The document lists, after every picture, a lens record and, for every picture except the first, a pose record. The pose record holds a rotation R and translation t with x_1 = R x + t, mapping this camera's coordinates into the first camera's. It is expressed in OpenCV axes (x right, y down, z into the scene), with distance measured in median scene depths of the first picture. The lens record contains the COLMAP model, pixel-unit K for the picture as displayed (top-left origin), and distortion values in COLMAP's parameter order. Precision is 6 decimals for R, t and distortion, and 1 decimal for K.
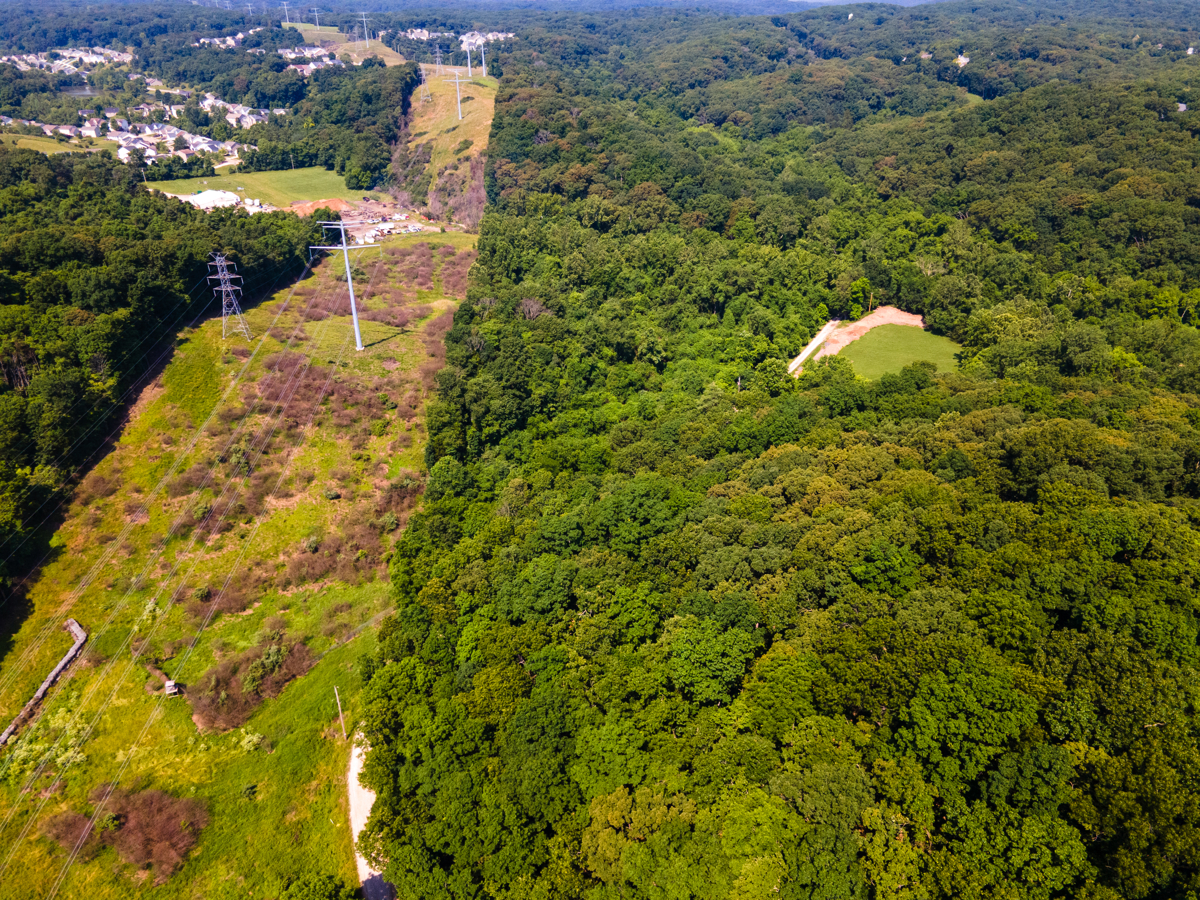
lens RADIAL K [[864.1, 0, 604.9], [0, 864.1, 456.1], [0, 0, 1]] dist [0.041295, 0.019849]
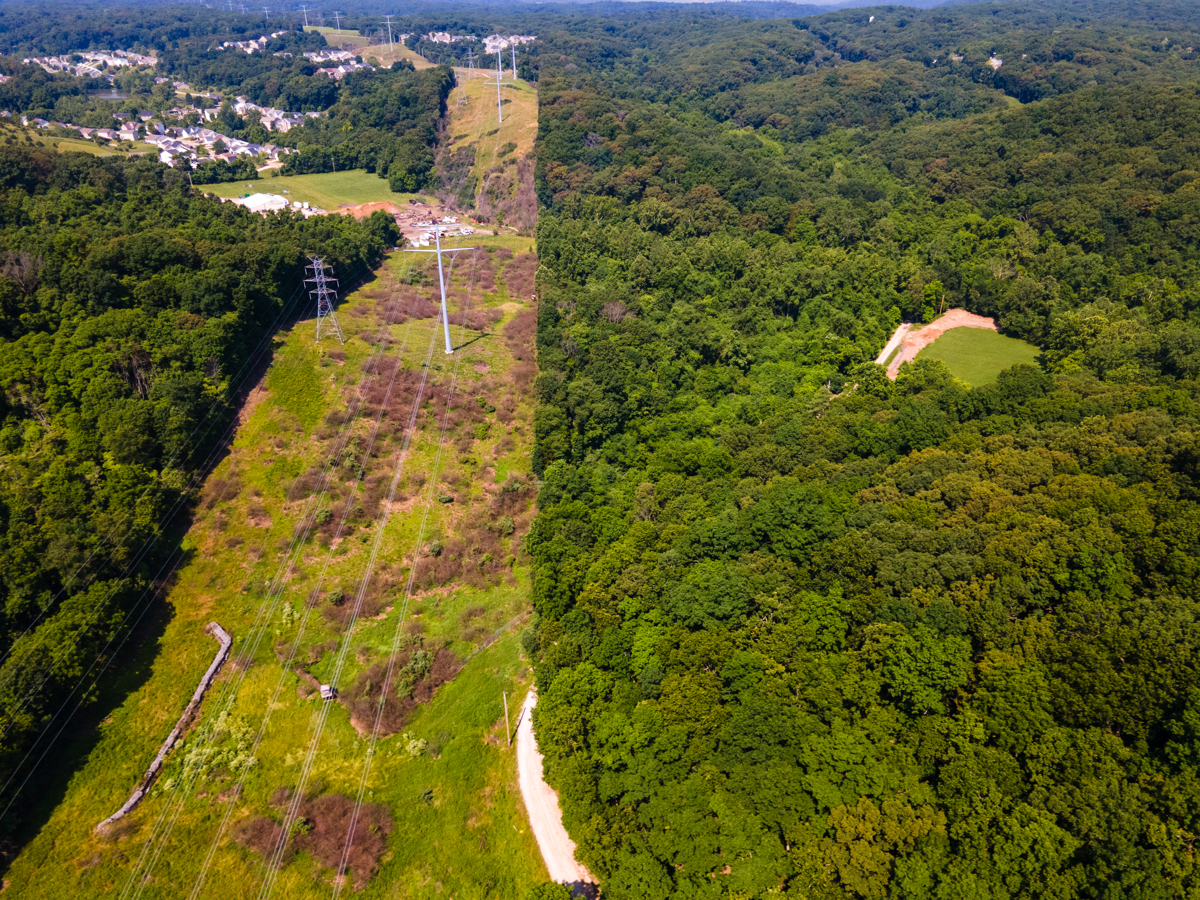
lens RADIAL K [[864.1, 0, 605.8], [0, 864.1, 456.6], [0, 0, 1]] dist [0.041295, 0.019849]
pose [[0.999999, 0.000533, -0.001118, -0.084152], [-0.000536, 0.999997, -0.002338, -0.000922], [0.001117, 0.002339, 0.999997, 0.003482]]
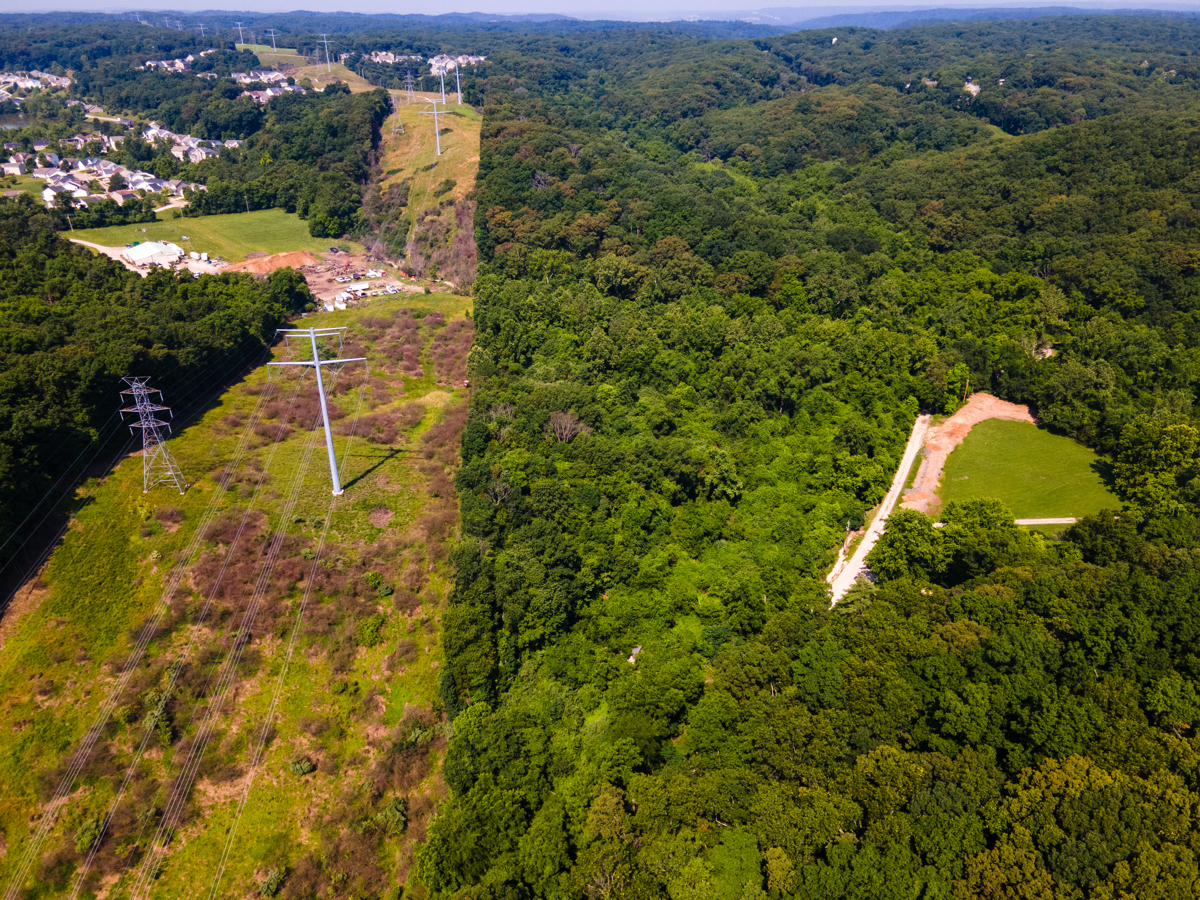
lens RADIAL K [[864.1, 0, 604.6], [0, 864.1, 458.8], [0, 0, 1]] dist [0.041295, 0.019849]
pose [[0.999109, -0.016074, 0.039036, -0.071034], [0.016719, 0.999728, -0.016275, -0.114405], [-0.038764, 0.016914, 0.999105, 0.214442]]
